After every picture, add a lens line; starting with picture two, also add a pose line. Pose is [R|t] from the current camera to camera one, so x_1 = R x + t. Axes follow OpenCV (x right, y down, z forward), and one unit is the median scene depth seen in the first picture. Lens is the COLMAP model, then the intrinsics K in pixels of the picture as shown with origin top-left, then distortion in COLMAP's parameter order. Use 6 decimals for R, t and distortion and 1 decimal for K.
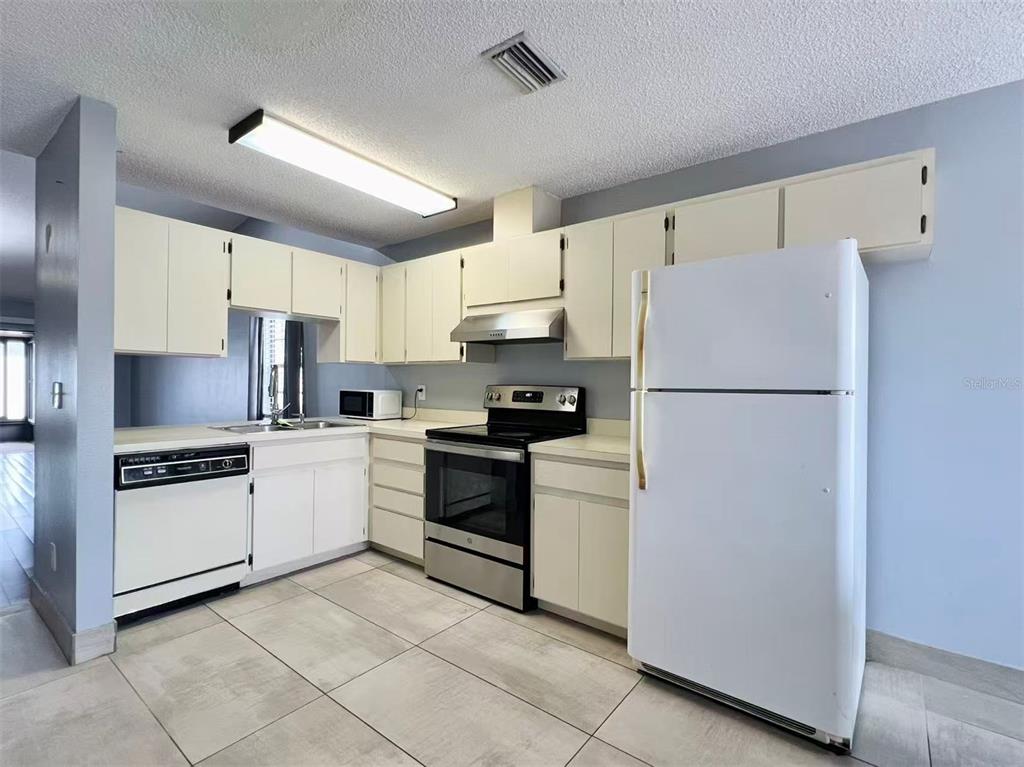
lens RADIAL K [[487.2, 0, 506.3], [0, 487.2, 385.0], [0, 0, 1]] dist [-0.001247, -0.000659]
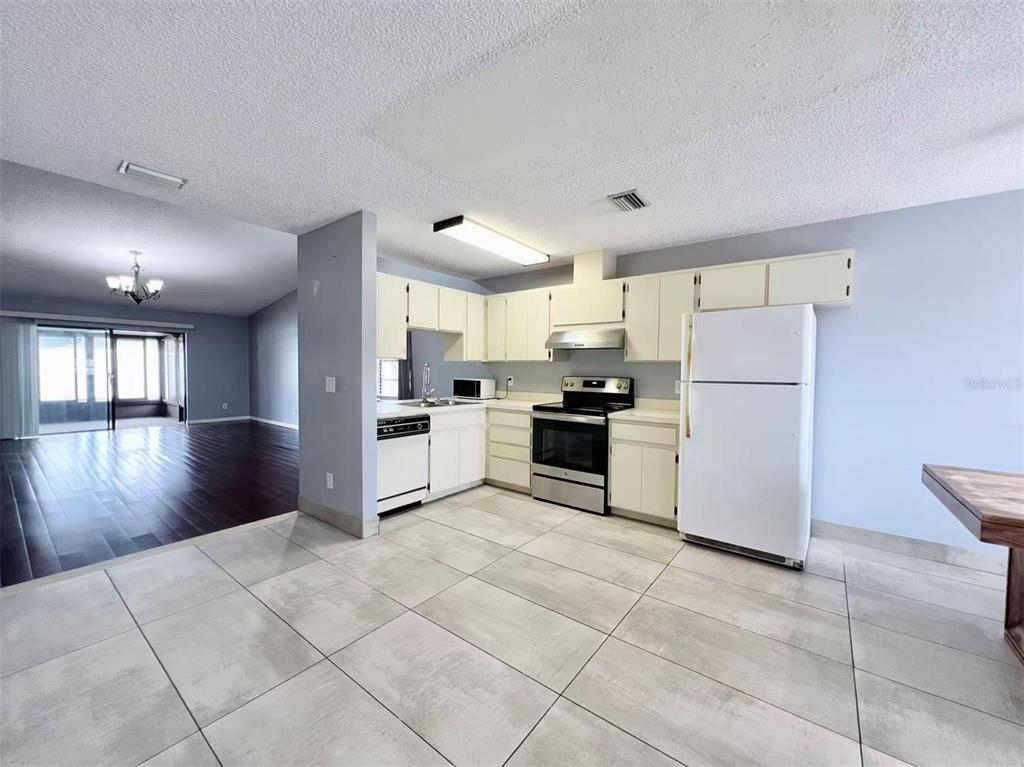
lens RADIAL K [[408.1, 0, 510.5], [0, 408.1, 383.0], [0, 0, 1]] dist [0.000772, -0.000308]
pose [[0.999926, -0.001440, 0.012057, -0.294218], [0.001082, 0.999562, 0.029583, -0.022610], [-0.012095, -0.029568, 0.999490, -0.362405]]
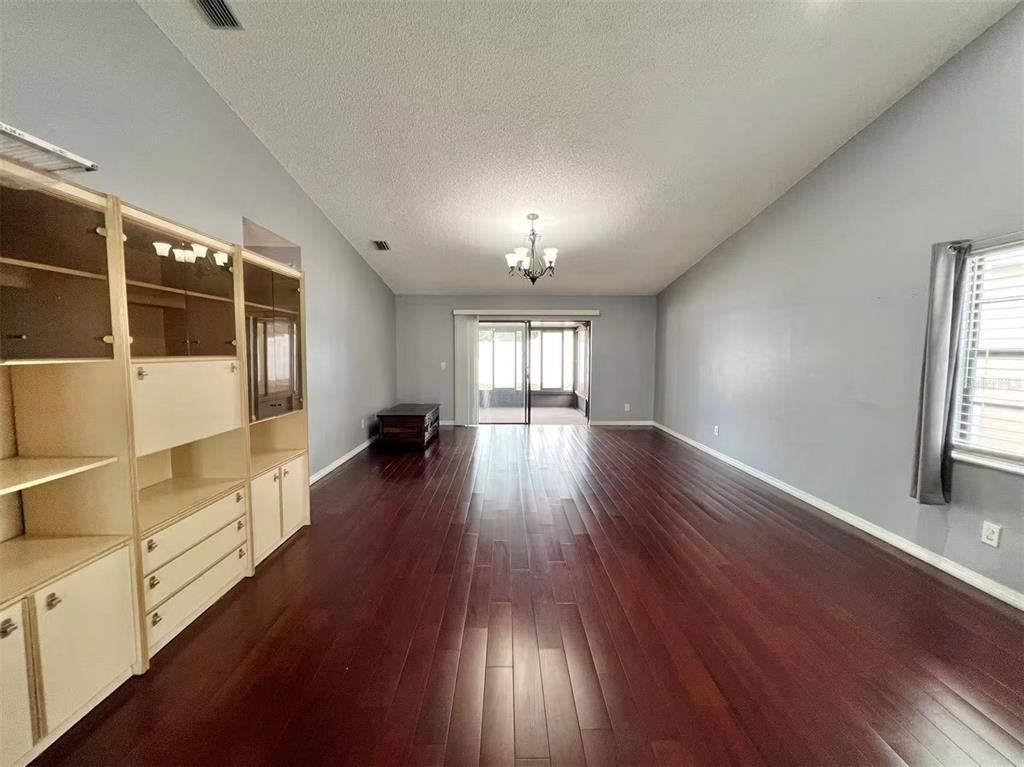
lens RADIAL K [[408.1, 0, 509.9], [0, 408.1, 381.0], [0, 0, 1]] dist [0.000772, -0.000308]
pose [[0.630095, 0.046457, -0.775127, -1.023744], [0.000697, 0.998174, 0.060392, -0.082160], [0.776517, -0.038593, 0.628913, 0.756073]]
